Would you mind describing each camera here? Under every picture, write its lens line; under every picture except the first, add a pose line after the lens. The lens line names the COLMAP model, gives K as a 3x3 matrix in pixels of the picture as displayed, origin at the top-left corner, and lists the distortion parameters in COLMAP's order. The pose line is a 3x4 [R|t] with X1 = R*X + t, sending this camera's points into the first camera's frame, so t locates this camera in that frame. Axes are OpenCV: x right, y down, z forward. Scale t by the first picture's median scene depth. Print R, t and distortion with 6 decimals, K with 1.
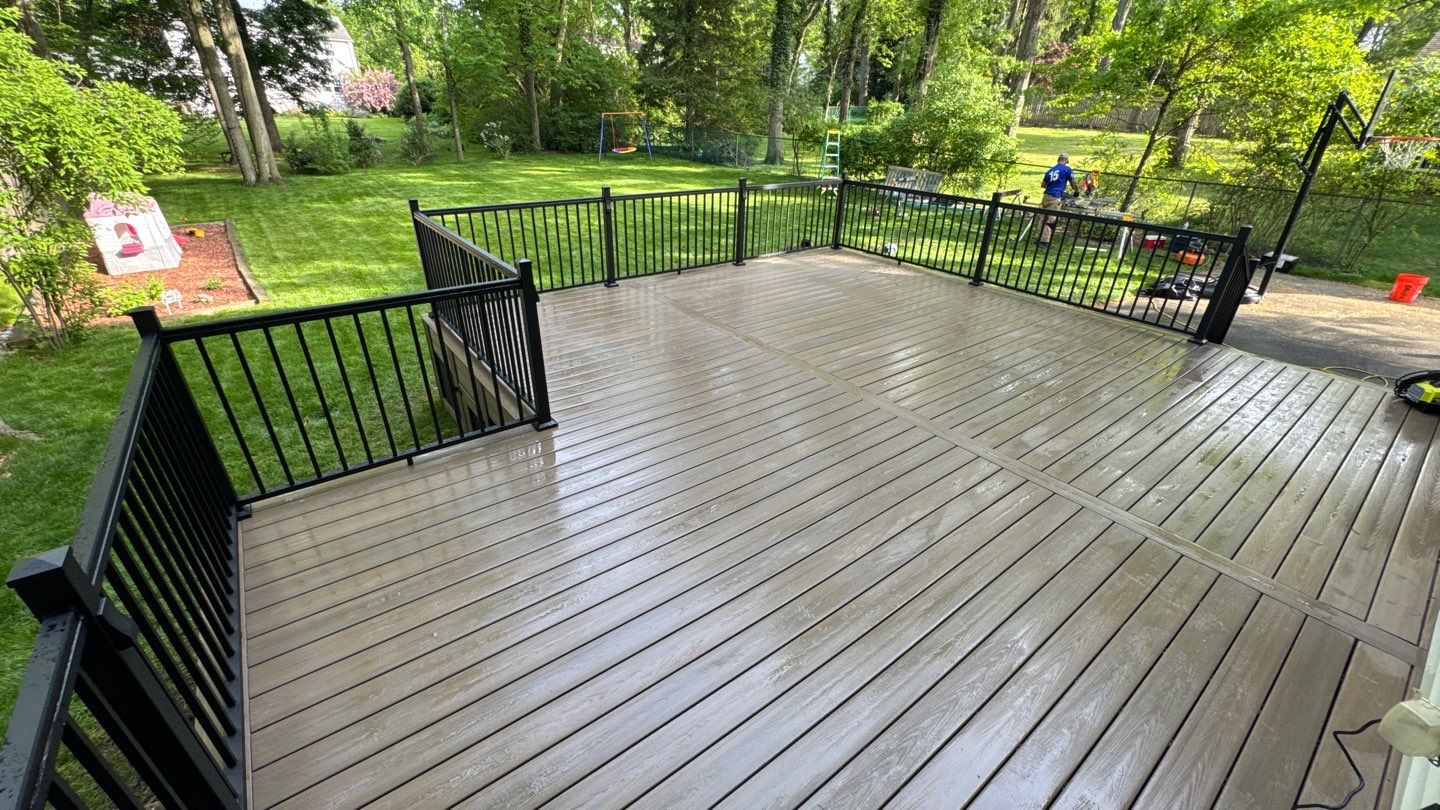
lens RADIAL K [[573.9, 0, 722.1], [0, 573.9, 400.4], [0, 0, 1]] dist [-0.000117, 0.000018]
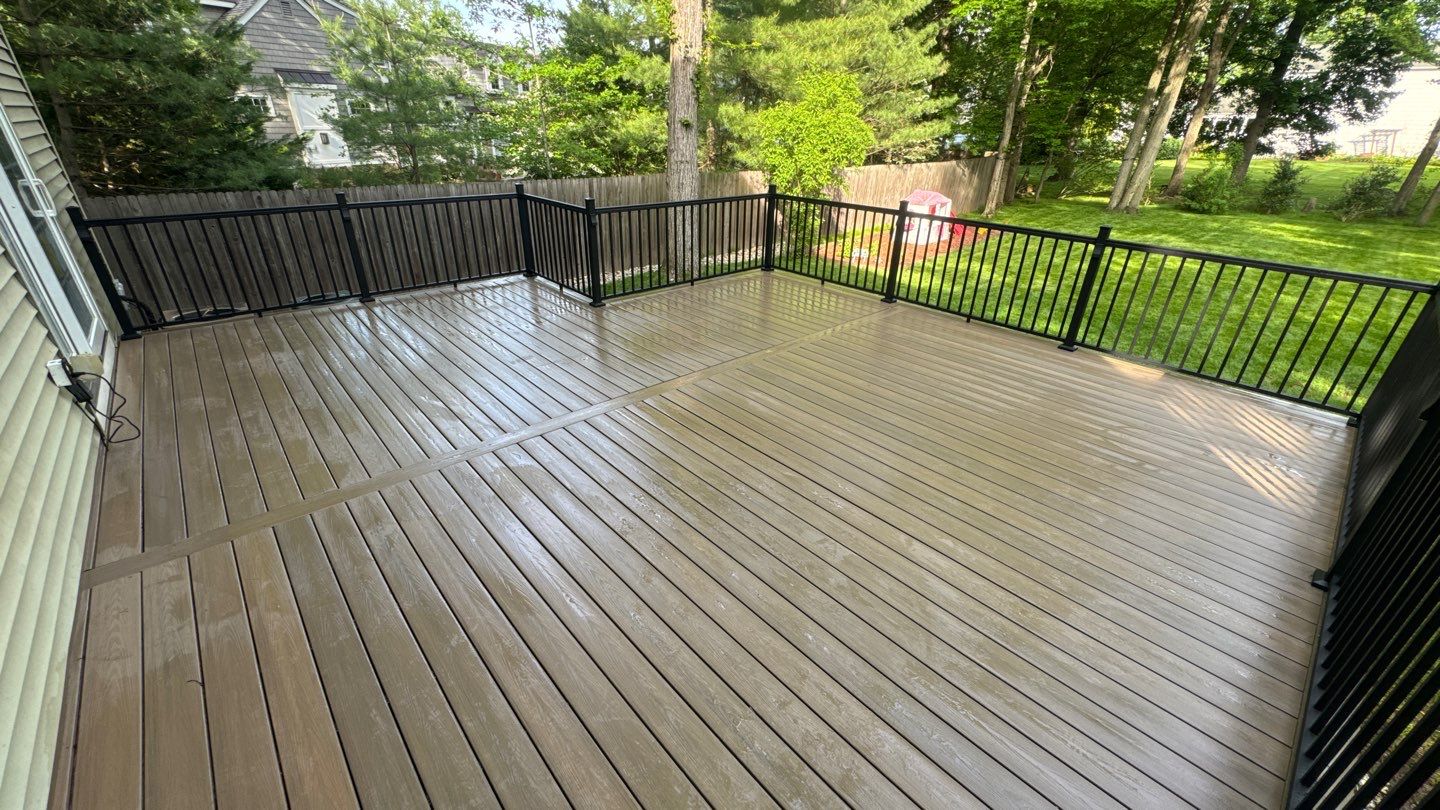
lens RADIAL K [[573.9, 0, 720.3], [0, 573.9, 407.5], [0, 0, 1]] dist [-0.000117, 0.000018]
pose [[0.075049, 0.434159, -0.897704, 0.700835], [-0.468722, 0.809951, 0.352533, -0.245054], [0.880152, 0.394317, 0.264286, 0.519271]]
